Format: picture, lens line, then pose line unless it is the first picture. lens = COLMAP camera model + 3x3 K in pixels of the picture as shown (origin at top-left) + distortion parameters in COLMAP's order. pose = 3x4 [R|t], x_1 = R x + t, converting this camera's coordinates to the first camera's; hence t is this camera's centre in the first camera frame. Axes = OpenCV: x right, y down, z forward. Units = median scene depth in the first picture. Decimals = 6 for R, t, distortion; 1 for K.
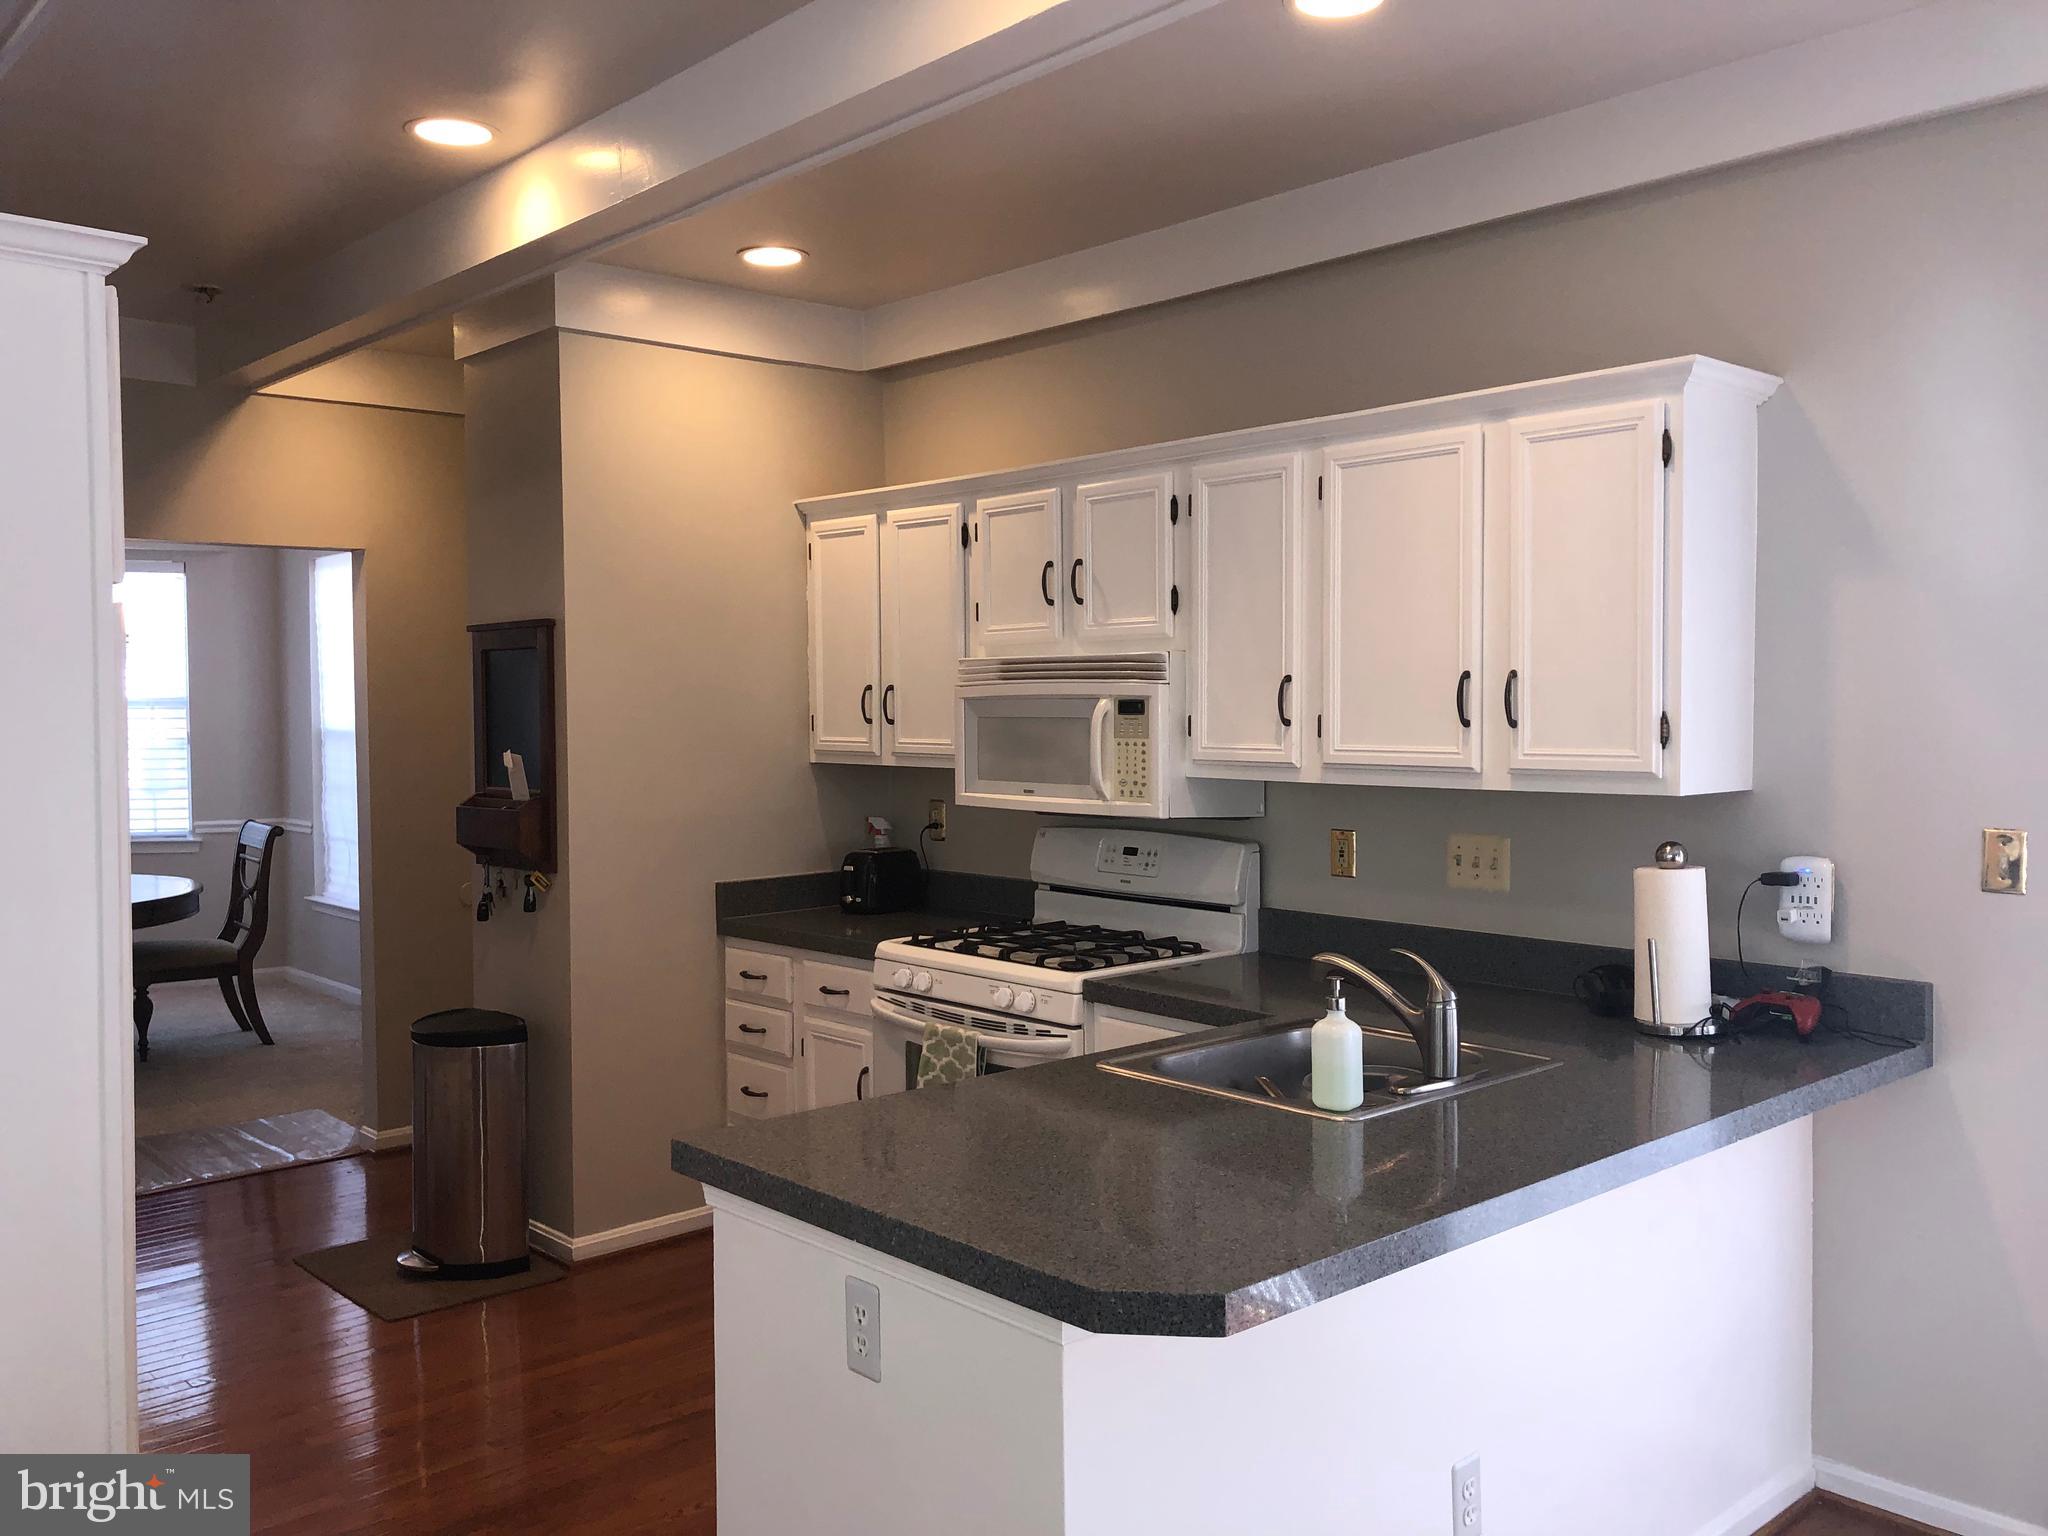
lens RADIAL K [[1682.7, 0, 1027.9], [0, 1682.7, 755.2], [0, 0, 1]] dist [0.040951, -0.069144]
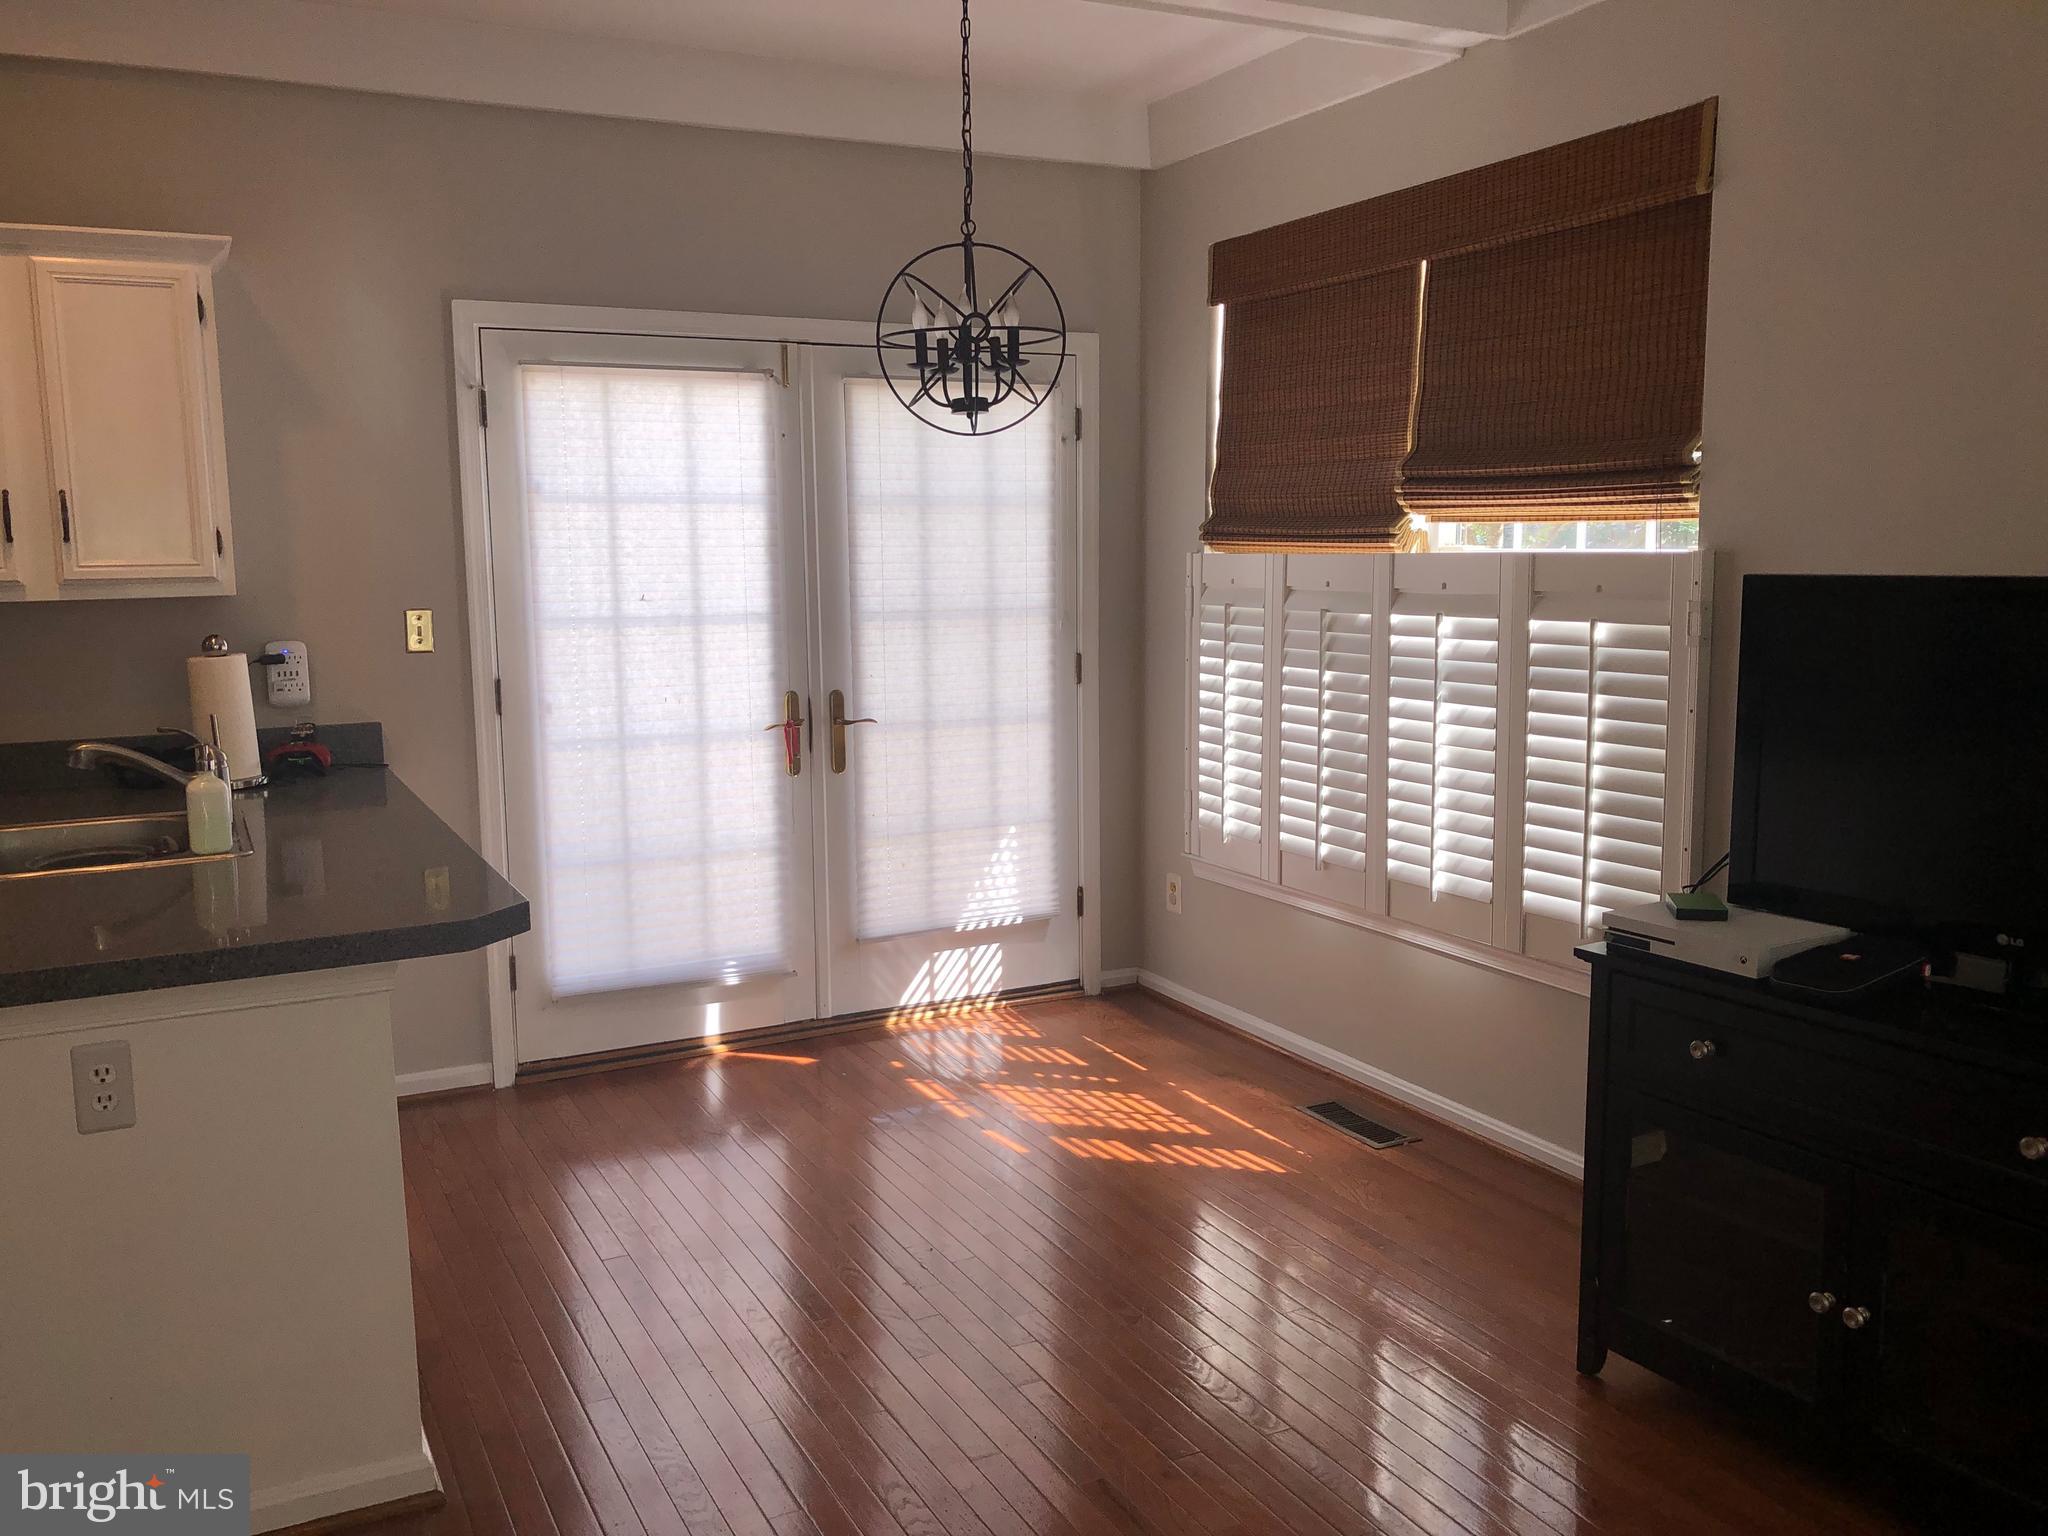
lens RADIAL K [[1682.7, 0, 1027.9], [0, 1682.7, 755.2], [0, 0, 1]] dist [0.040951, -0.069144]
pose [[0.267492, -0.120828, 0.955954, -0.647661], [0.039633, 0.992647, 0.114376, 0.021099], [-0.962745, 0.007292, 0.270314, 0.098299]]
